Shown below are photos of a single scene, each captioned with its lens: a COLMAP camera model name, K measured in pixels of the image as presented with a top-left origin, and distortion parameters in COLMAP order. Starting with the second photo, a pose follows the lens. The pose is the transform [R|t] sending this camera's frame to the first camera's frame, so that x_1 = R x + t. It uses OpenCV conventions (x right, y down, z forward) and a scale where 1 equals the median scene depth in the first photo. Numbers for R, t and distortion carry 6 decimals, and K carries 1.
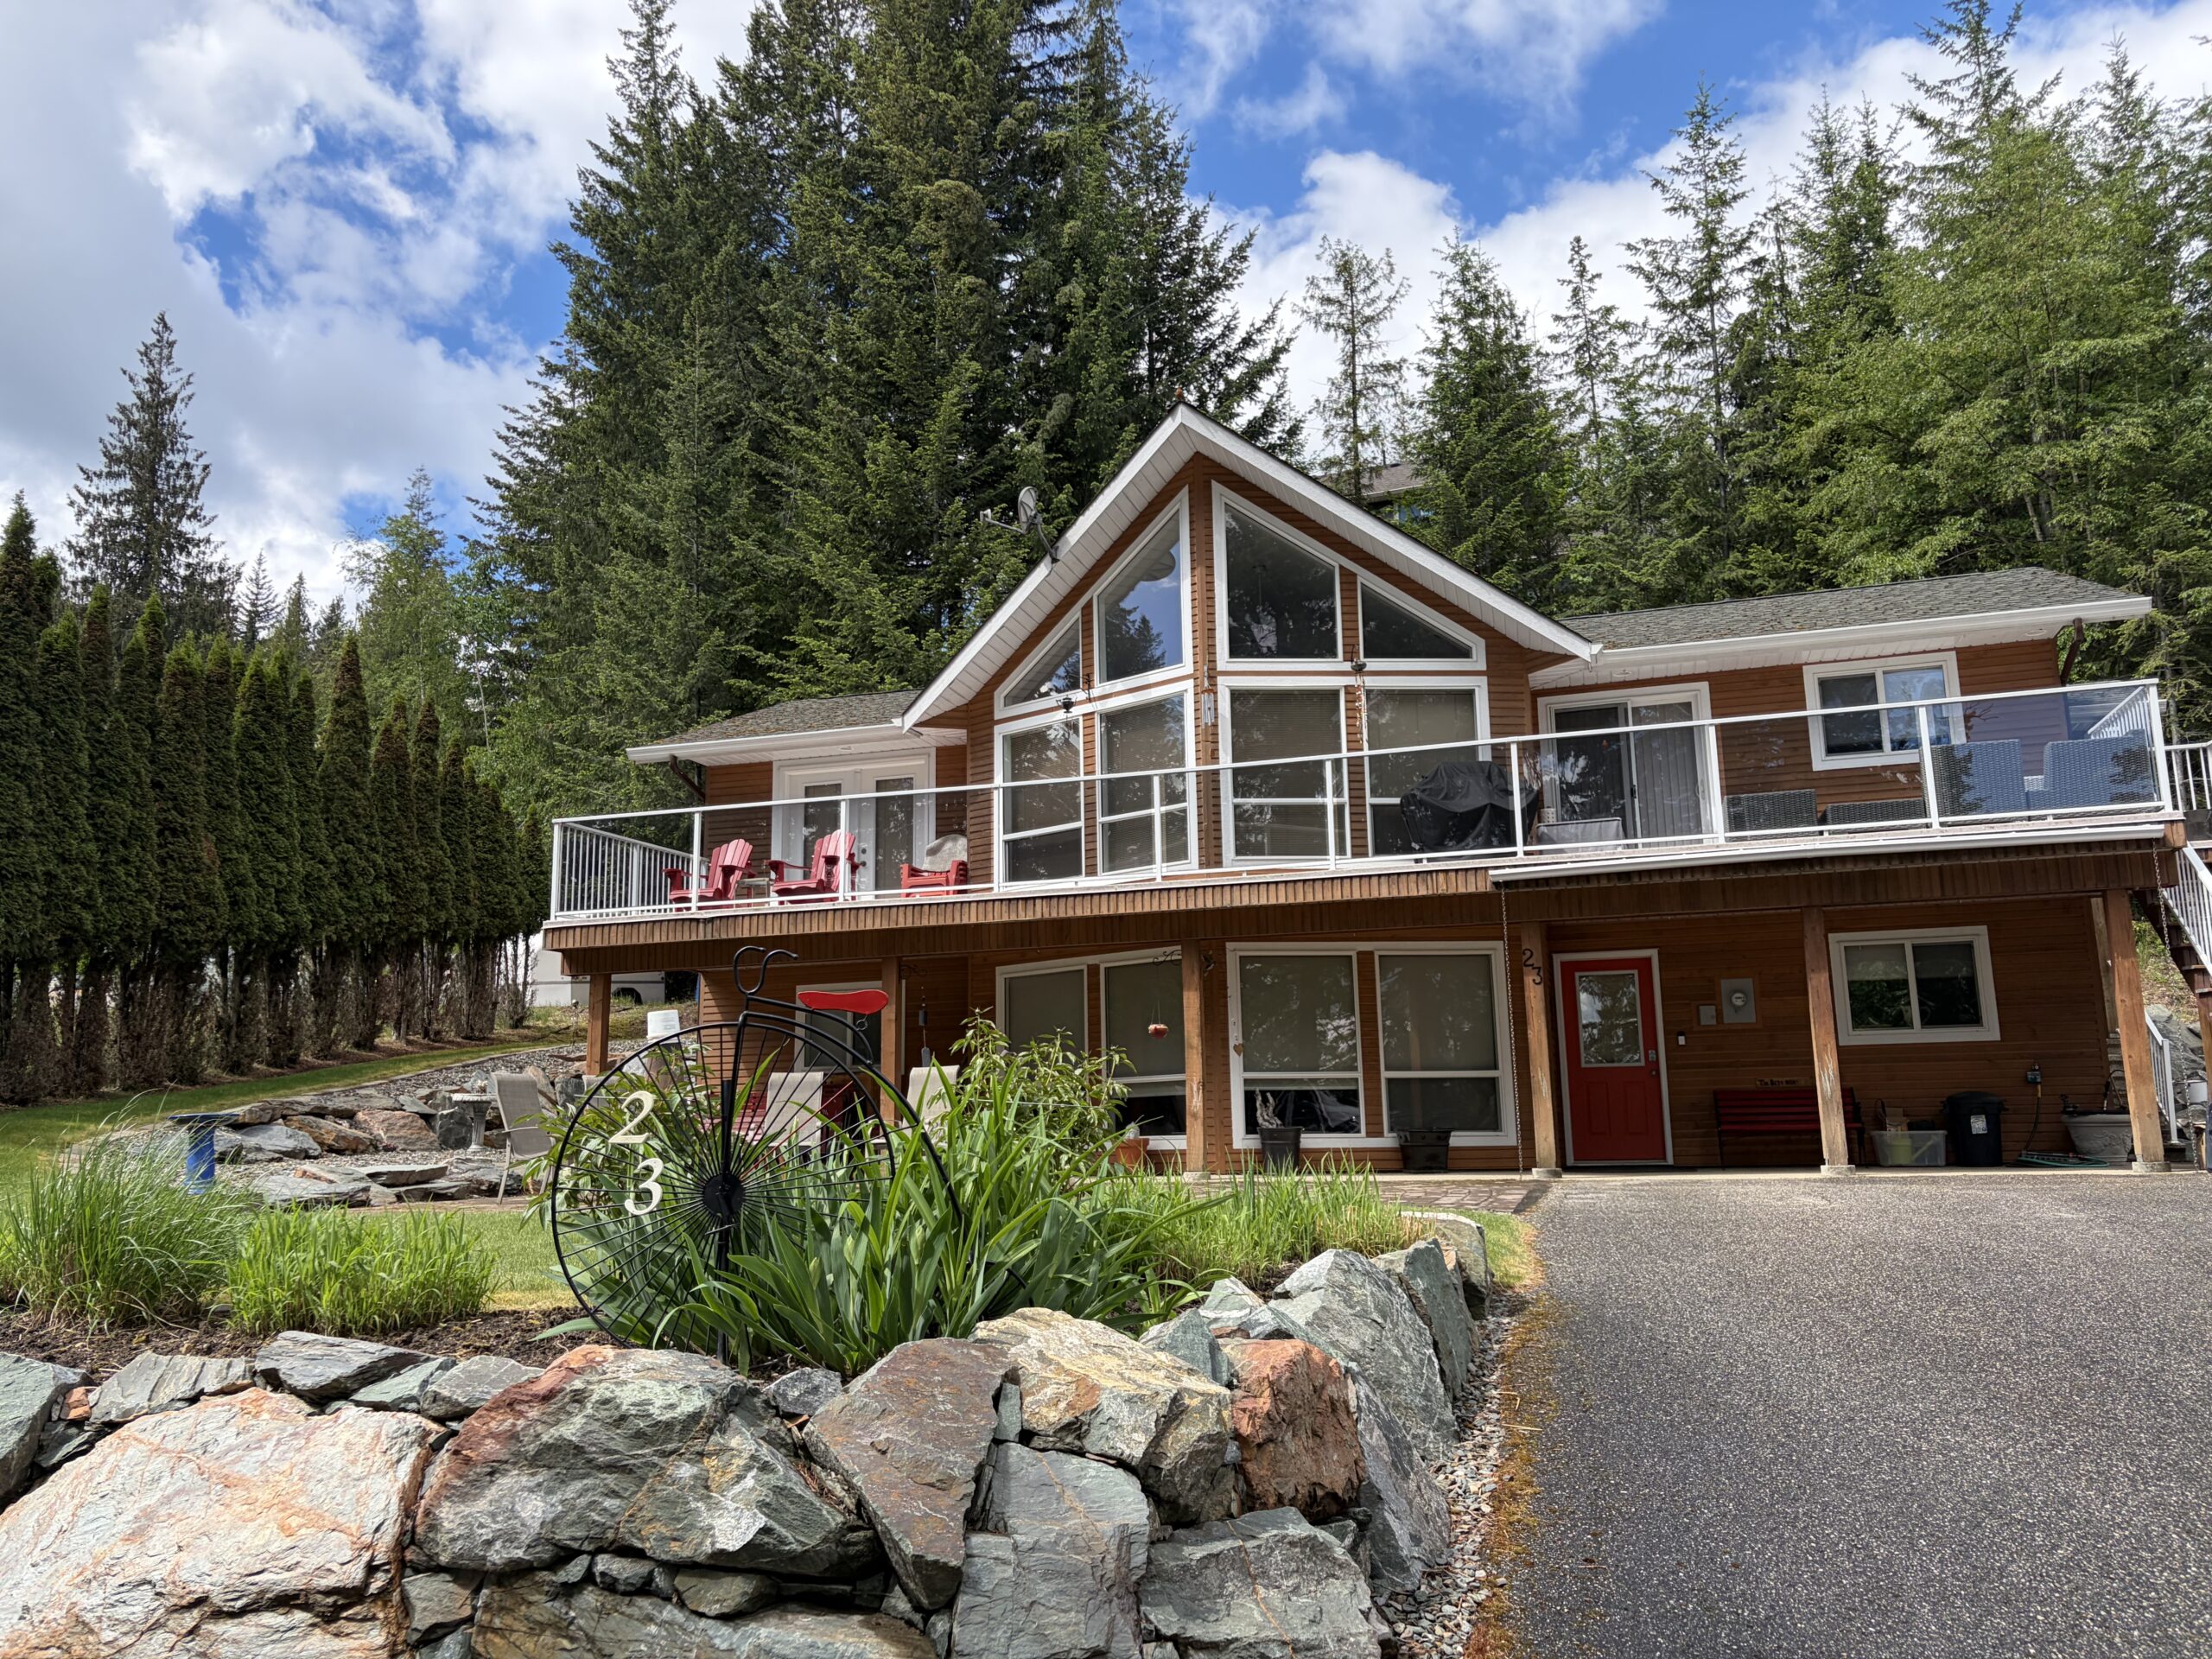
lens RADIAL K [[1666.2, 0, 1097.6], [0, 1666.2, 844.6], [0, 0, 1]] dist [0.055418, -0.038216]
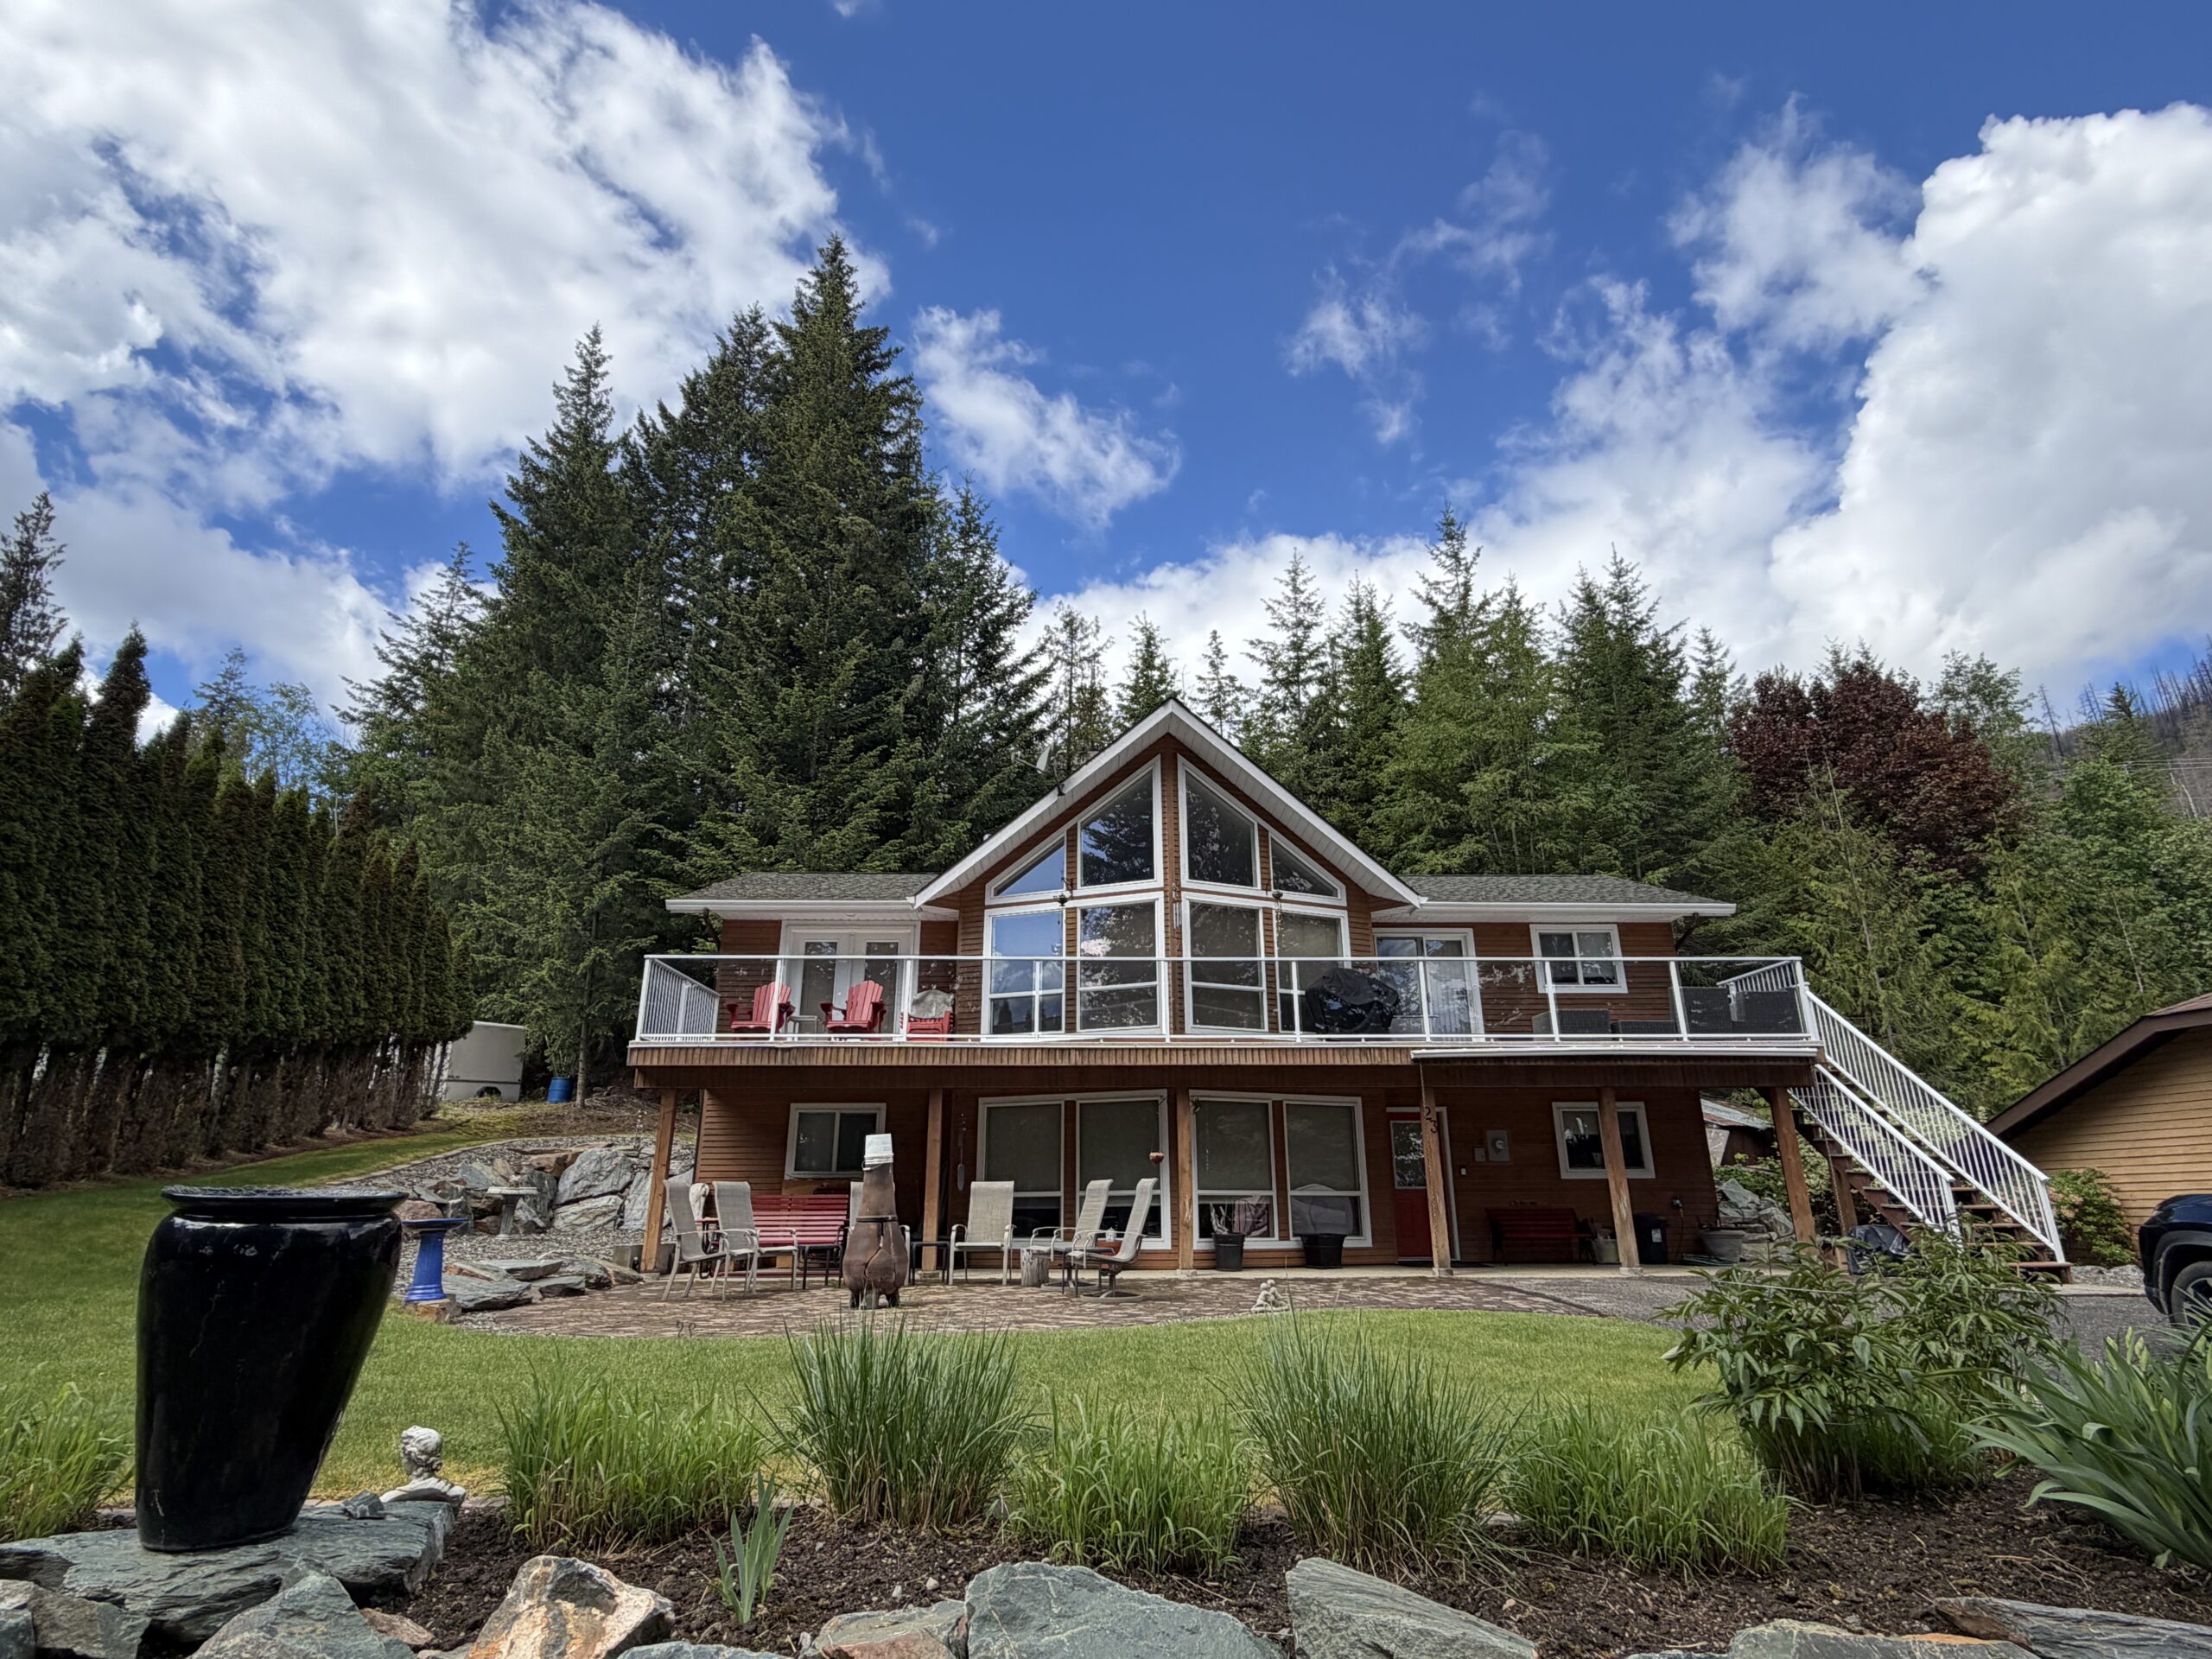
lens RADIAL K [[1137.3, 0, 1109.3], [0, 1137.3, 836.3], [0, 0, 1]] dist [0.004869, 0.001587]
pose [[0.947332, 0.115379, 0.298748, -0.237044], [-0.071206, 0.985382, -0.154766, 0.003337], [-0.312237, 0.125342, 0.941699, 0.108951]]
